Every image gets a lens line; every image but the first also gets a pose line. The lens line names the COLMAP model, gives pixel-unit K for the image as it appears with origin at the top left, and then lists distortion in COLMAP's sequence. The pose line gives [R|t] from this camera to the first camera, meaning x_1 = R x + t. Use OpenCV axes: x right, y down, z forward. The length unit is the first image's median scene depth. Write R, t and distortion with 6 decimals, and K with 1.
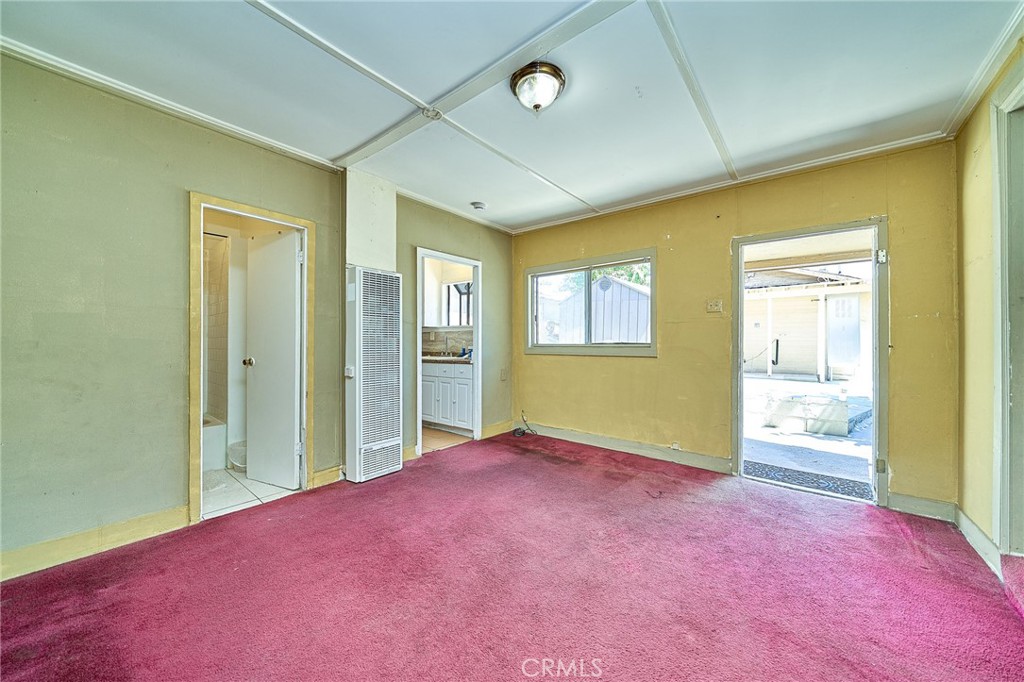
lens RADIAL K [[351.2, 0, 512.3], [0, 351.2, 340.2], [0, 0, 1]] dist [-0.001016, -0.000512]
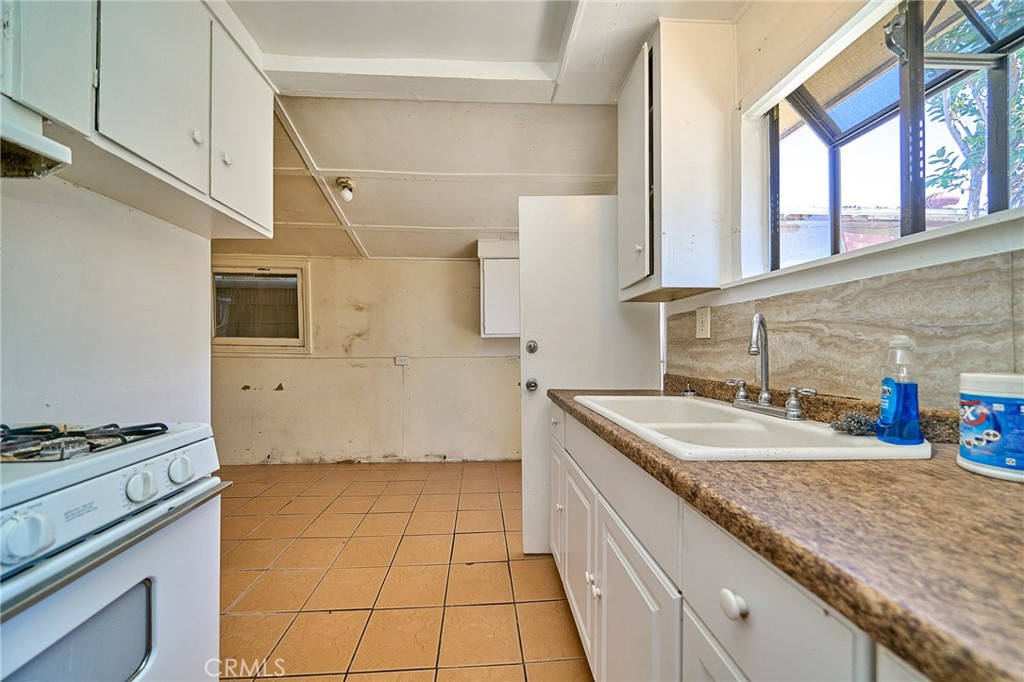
lens RADIAL K [[351.2, 0, 506.0], [0, 351.2, 345.8], [0, 0, 1]] dist [-0.001016, -0.000512]
pose [[0.674100, -0.009653, -0.738577, -0.131143], [0.007752, 0.999952, -0.005993, 0.006181], [0.738599, -0.001686, 0.674143, 0.715969]]
